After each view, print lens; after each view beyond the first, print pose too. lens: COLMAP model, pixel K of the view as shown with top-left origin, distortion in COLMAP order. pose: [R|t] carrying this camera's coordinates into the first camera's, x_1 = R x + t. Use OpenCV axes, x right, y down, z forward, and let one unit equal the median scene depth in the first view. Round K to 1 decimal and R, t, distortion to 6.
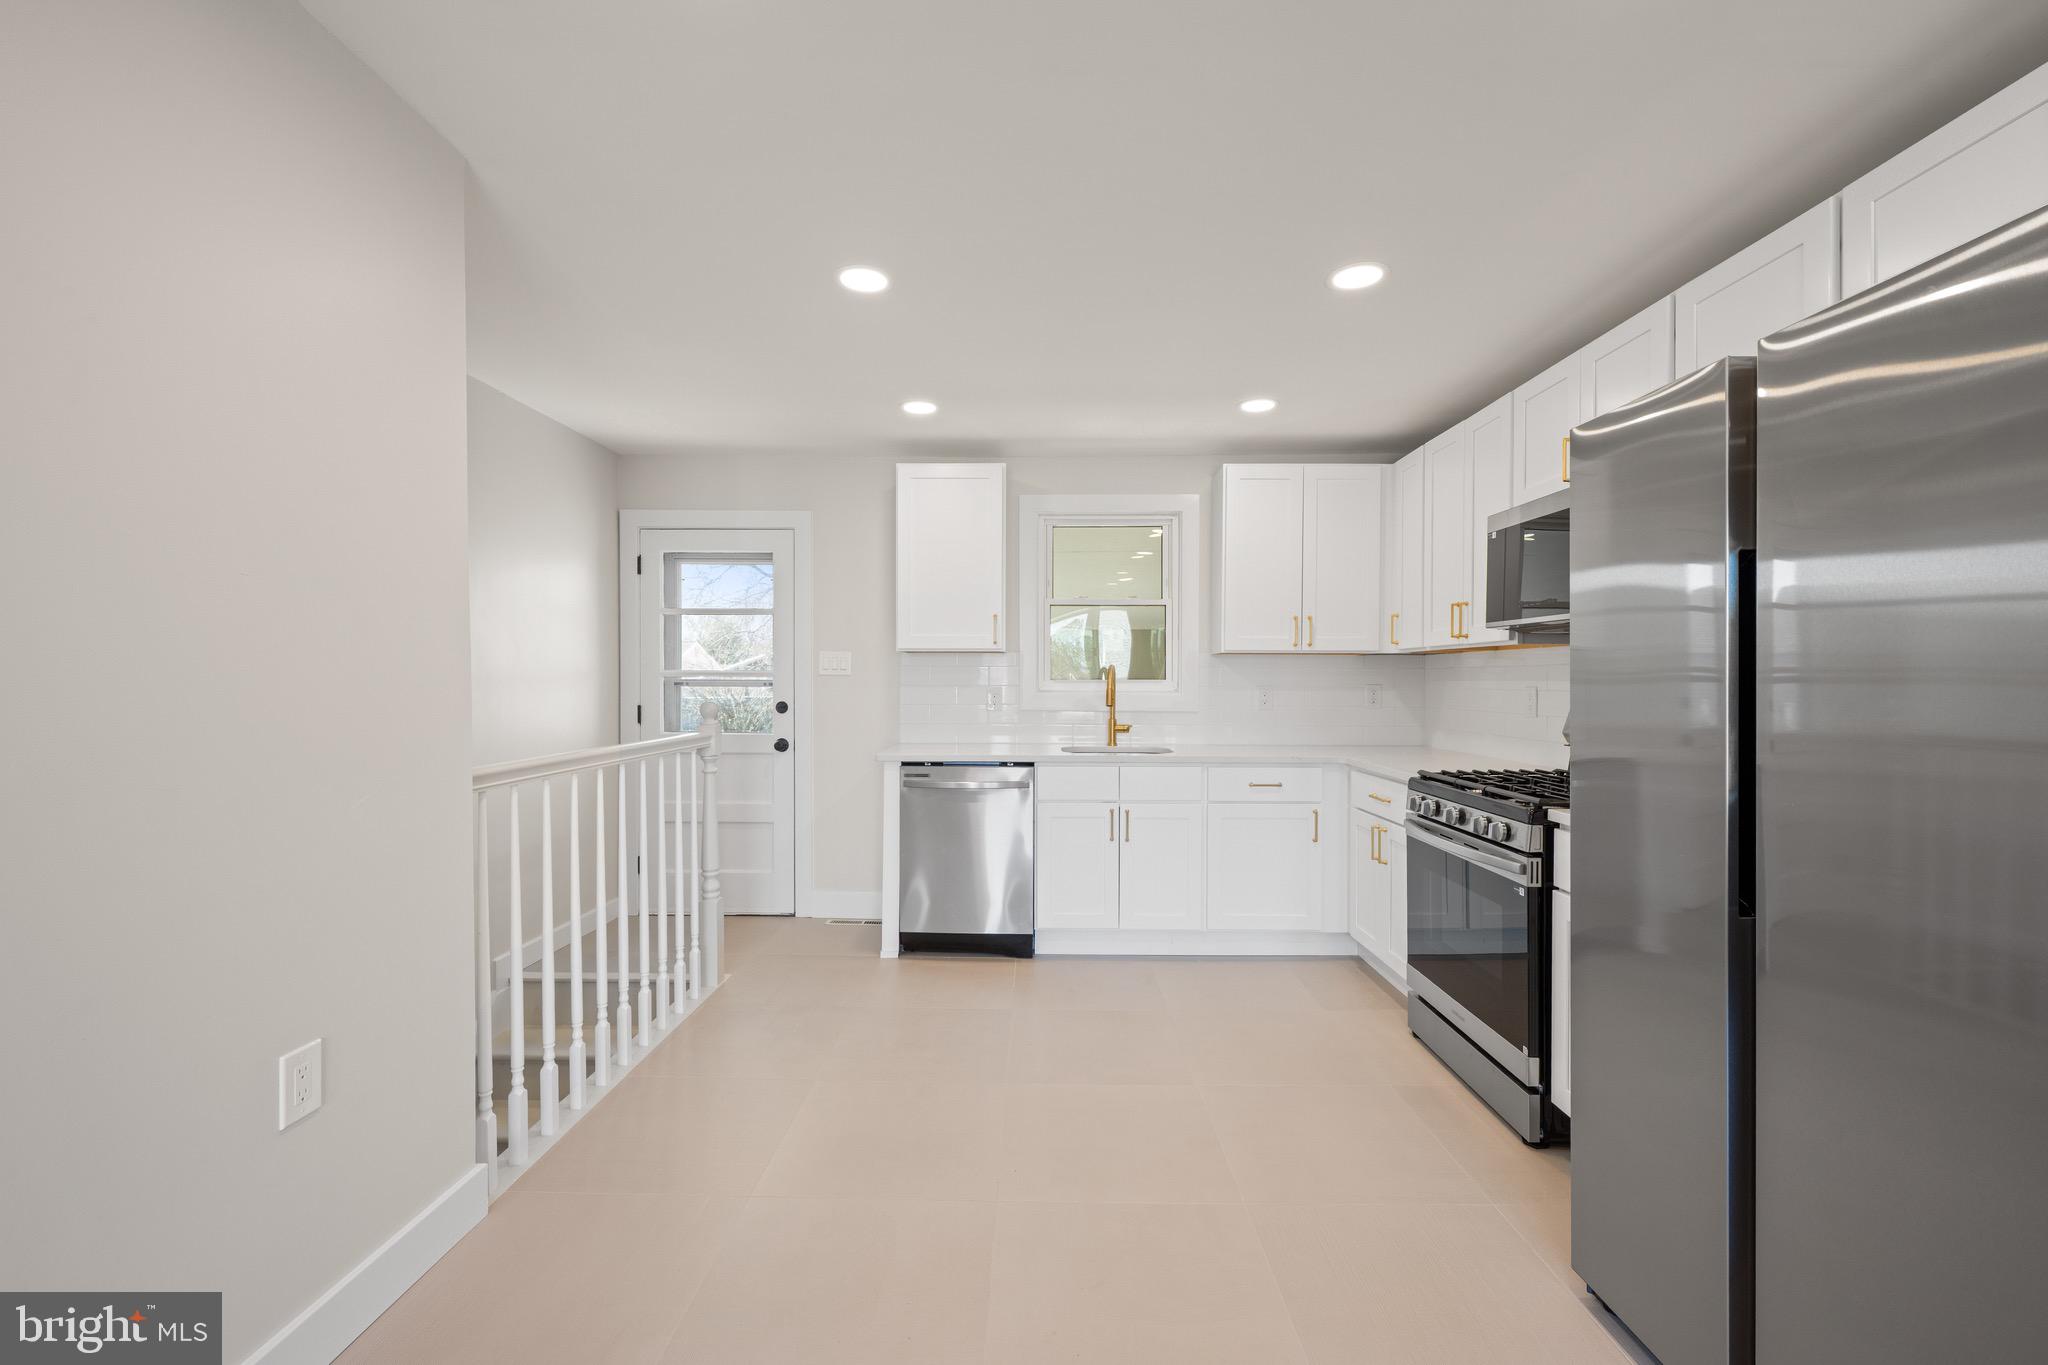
lens RADIAL K [[832.7, 0, 1025.6], [0, 832.7, 685.5], [0, 0, 1]] dist [-0.002988, 0.000025]
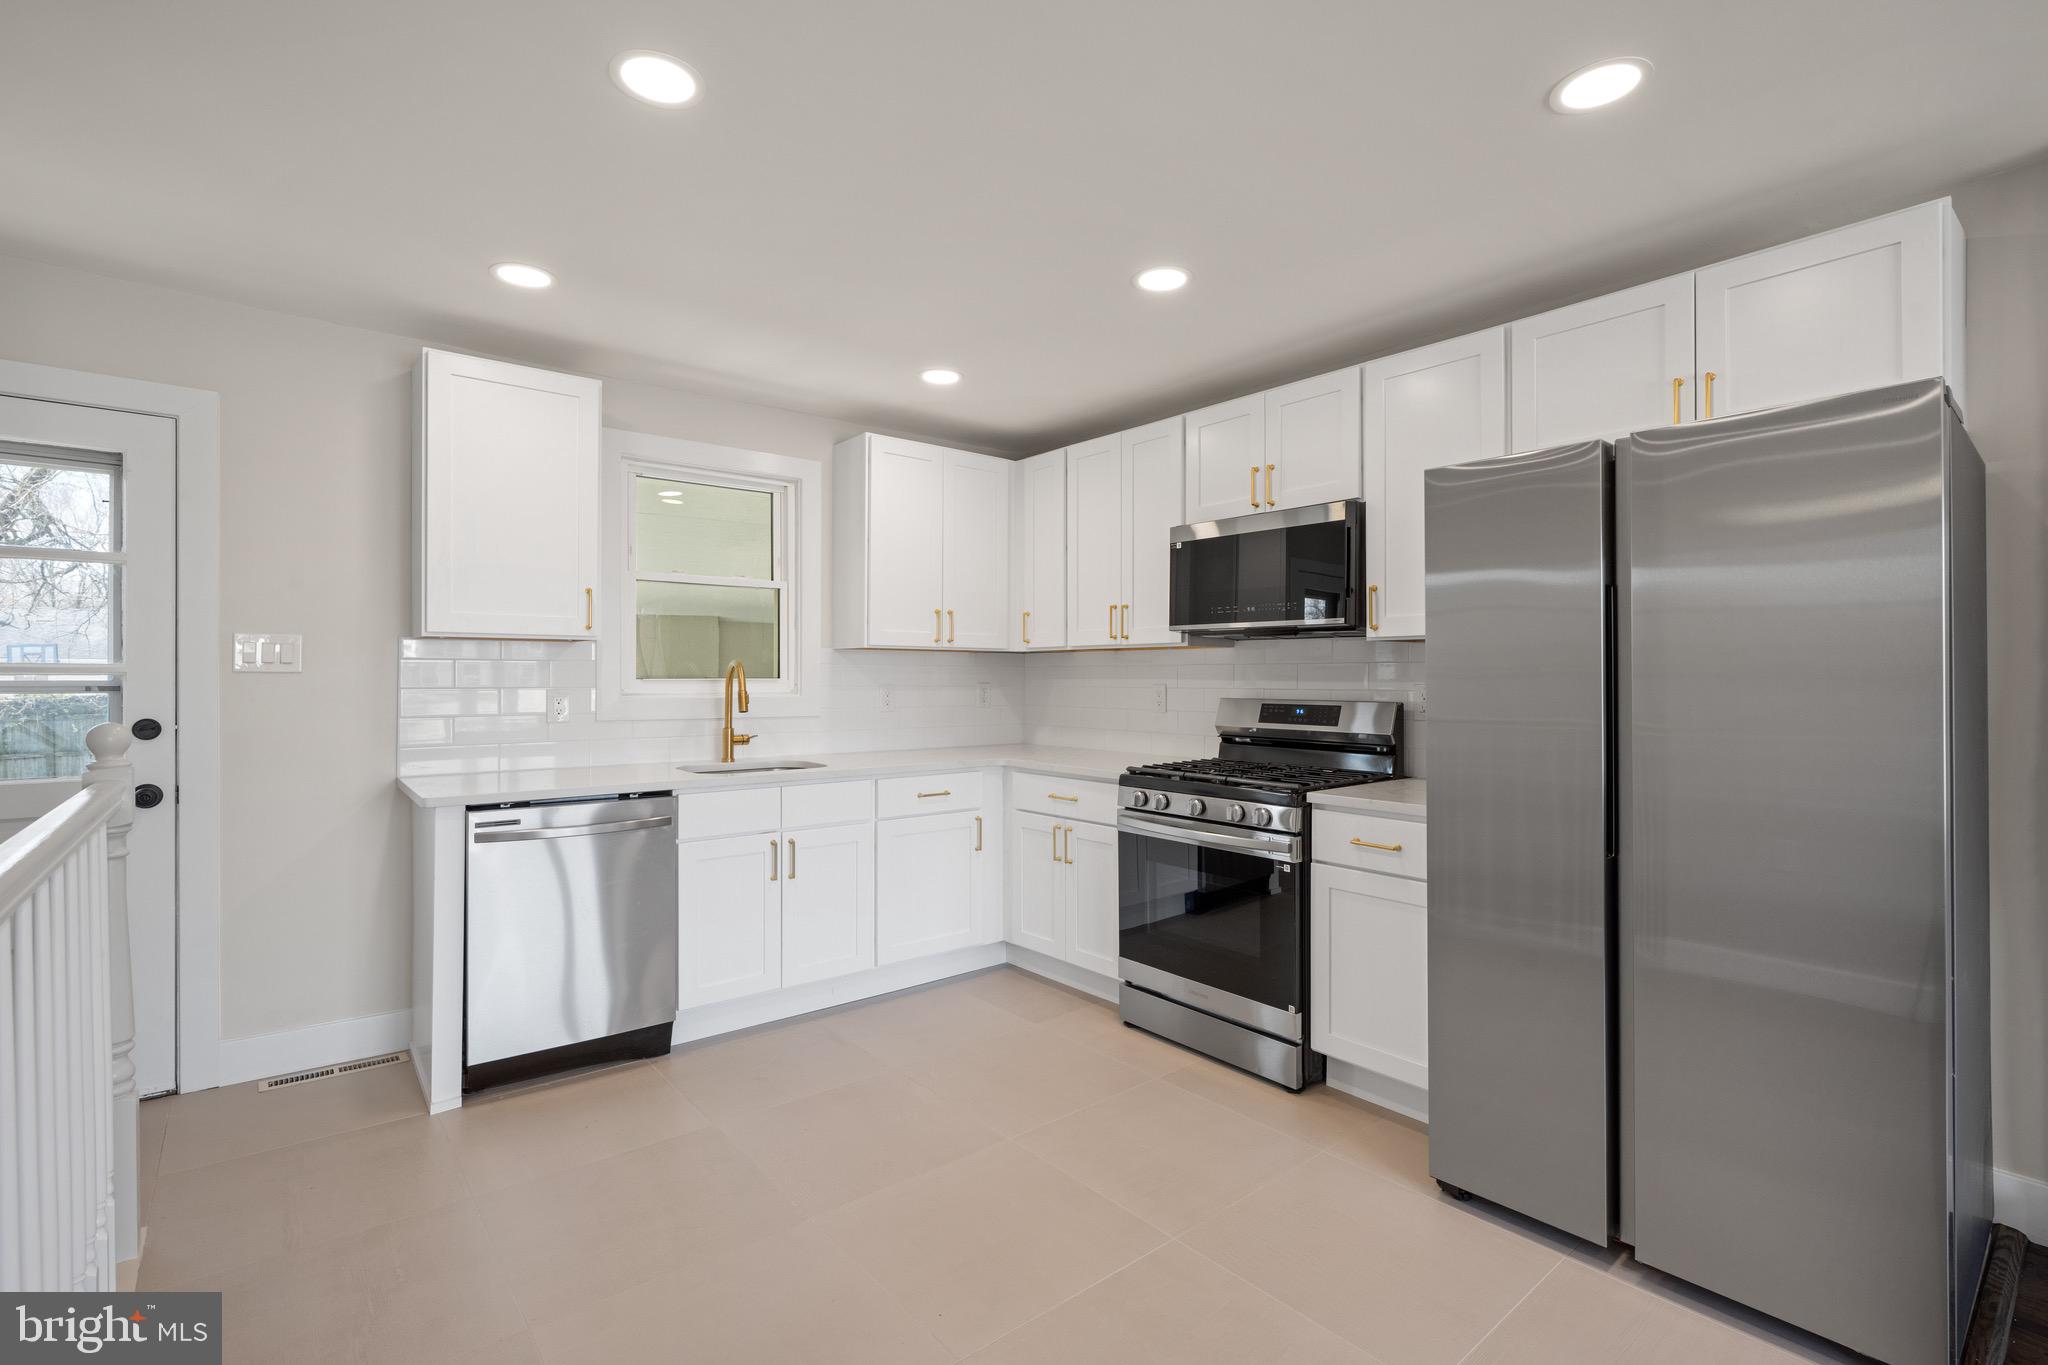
lens RADIAL K [[929.9, 0, 1020.0], [0, 929.9, 676.3], [0, 0, 1]] dist [-0.000144, 0.000438]
pose [[0.764329, -0.001590, 0.644825, -0.290174], [0.005310, 0.999979, -0.003828, -0.005110], [-0.644805, 0.006350, 0.764321, 0.160786]]
